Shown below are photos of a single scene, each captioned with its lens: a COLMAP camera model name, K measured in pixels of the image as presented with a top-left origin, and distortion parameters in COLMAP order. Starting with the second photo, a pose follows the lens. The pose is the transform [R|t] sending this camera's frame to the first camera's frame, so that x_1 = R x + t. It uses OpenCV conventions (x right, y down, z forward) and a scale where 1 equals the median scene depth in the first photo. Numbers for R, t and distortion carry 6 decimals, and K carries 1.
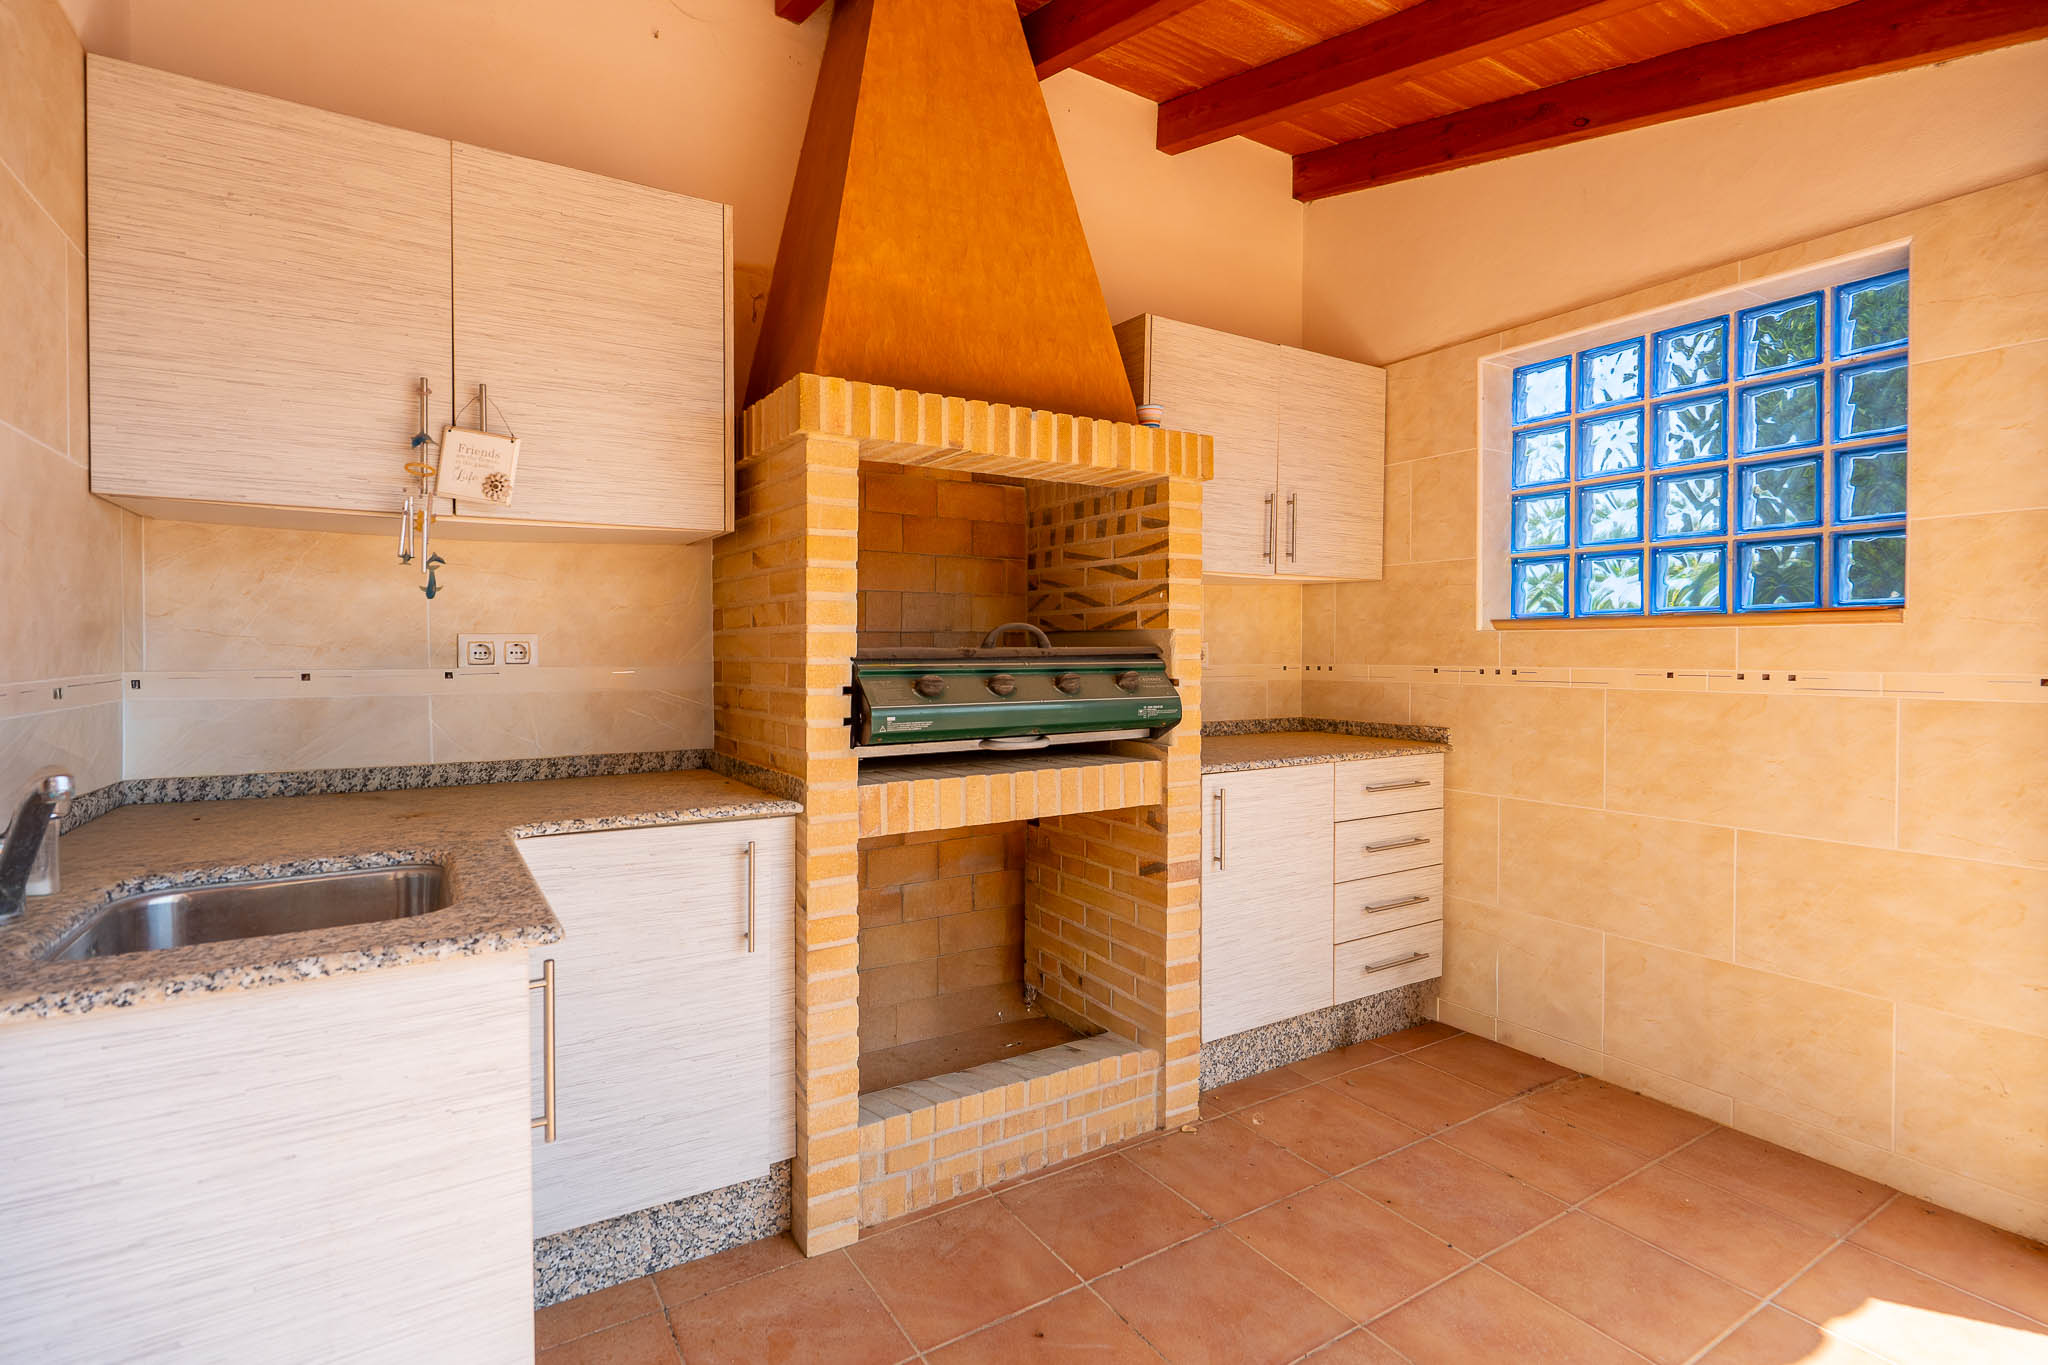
lens RADIAL K [[964.0, 0, 1022.5], [0, 964.0, 646.4], [0, 0, 1]] dist [-0.001165, -0.000501]
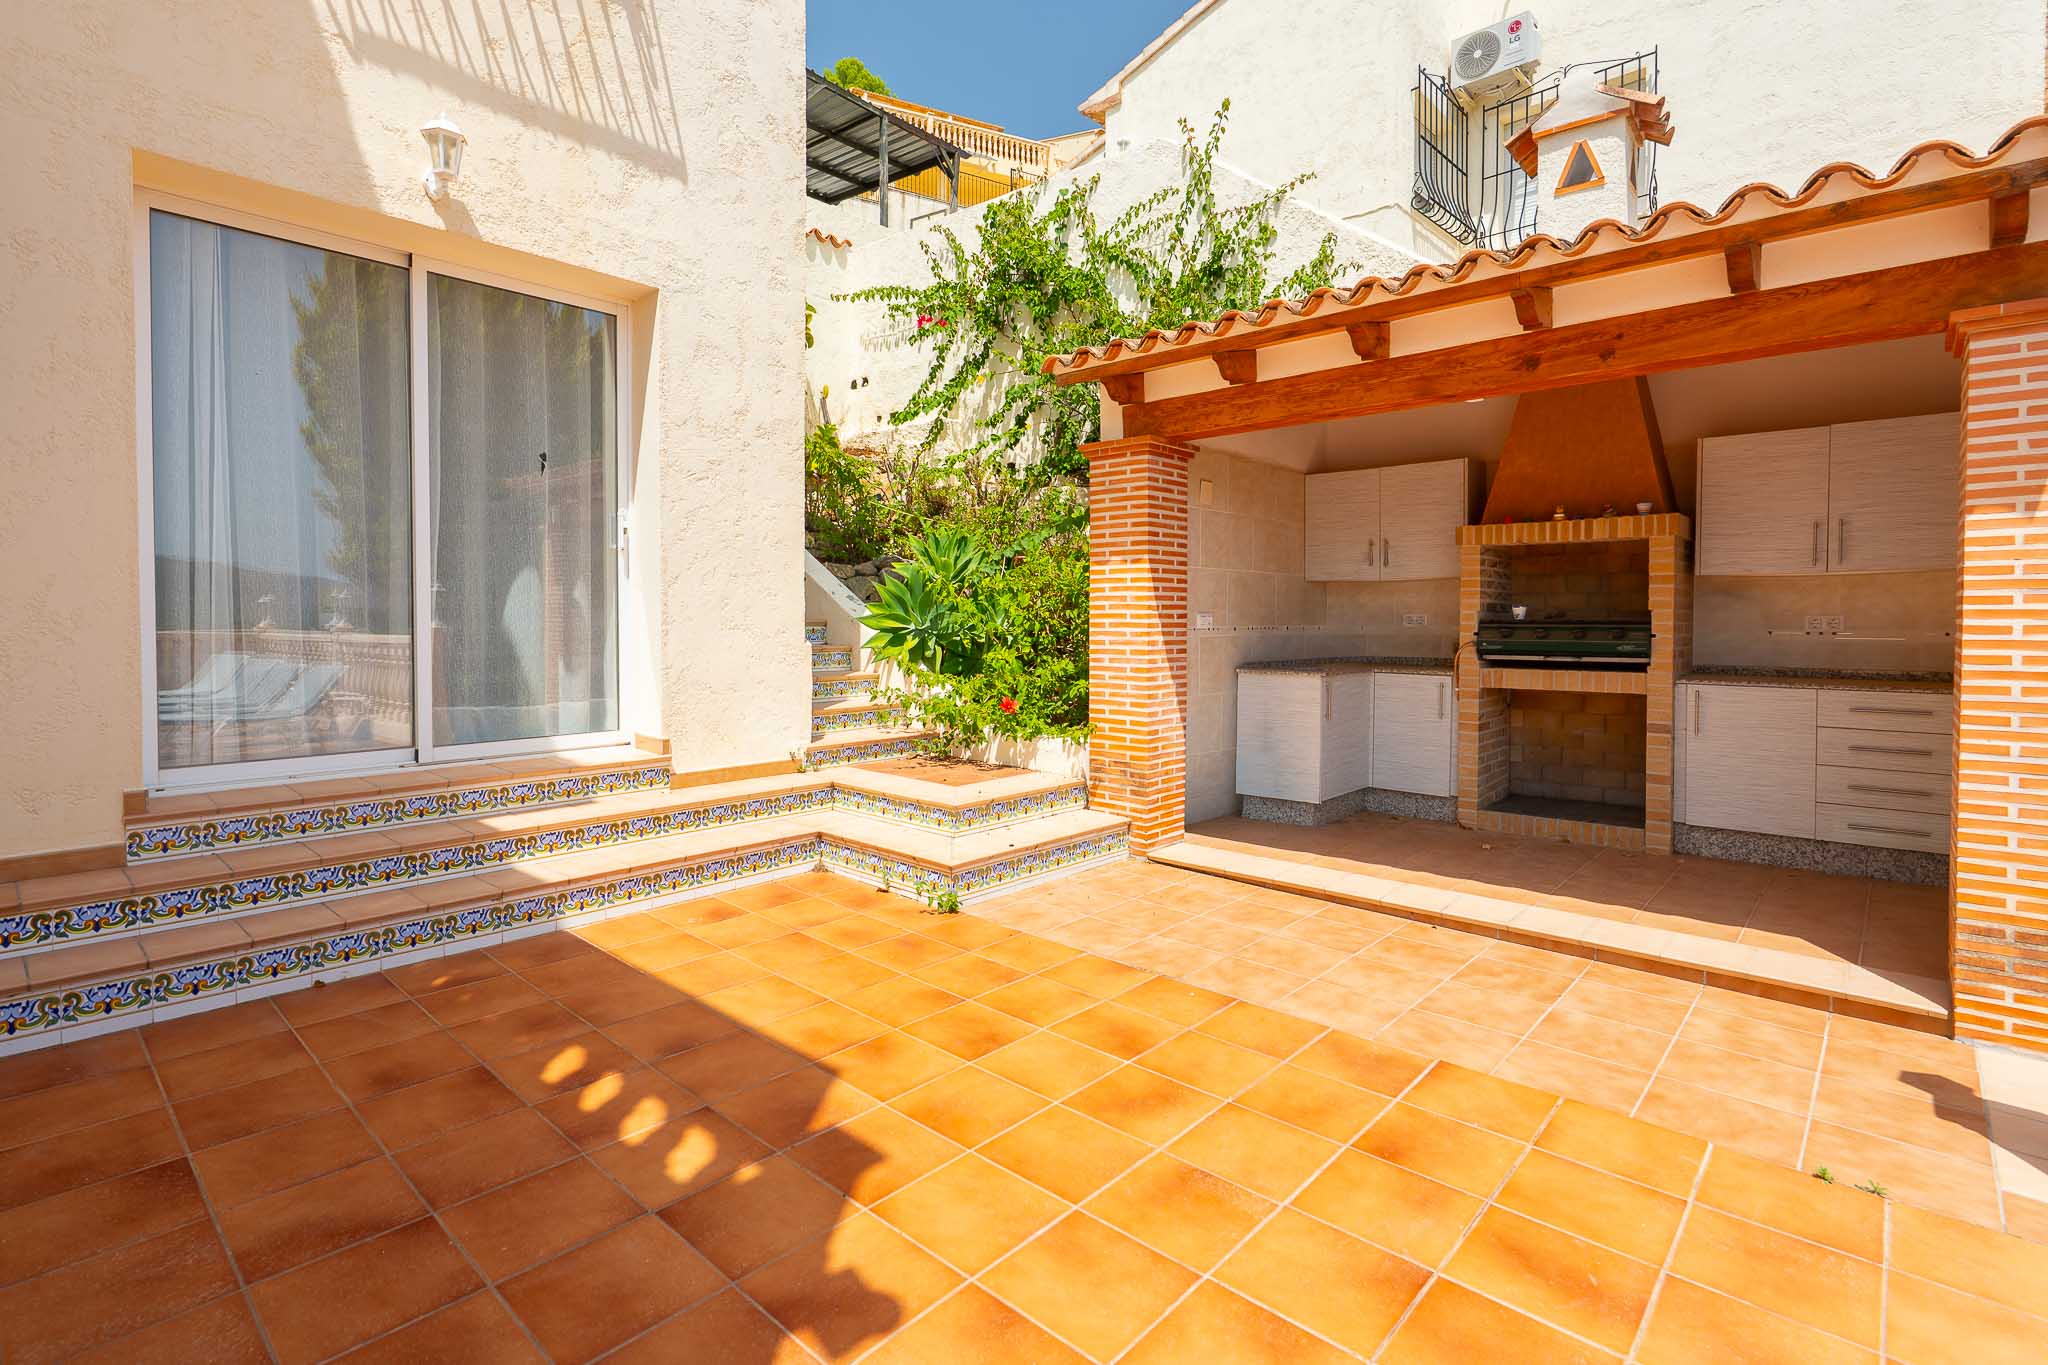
lens RADIAL K [[964.0, 0, 1022.5], [0, 964.0, 646.4], [0, 0, 1]] dist [-0.001165, -0.000501]
pose [[0.268409, 0.028520, -0.962883, 1.664173], [0.002105, 0.999542, 0.030193, -0.005307], [0.963303, -0.010131, 0.268226, -0.791789]]
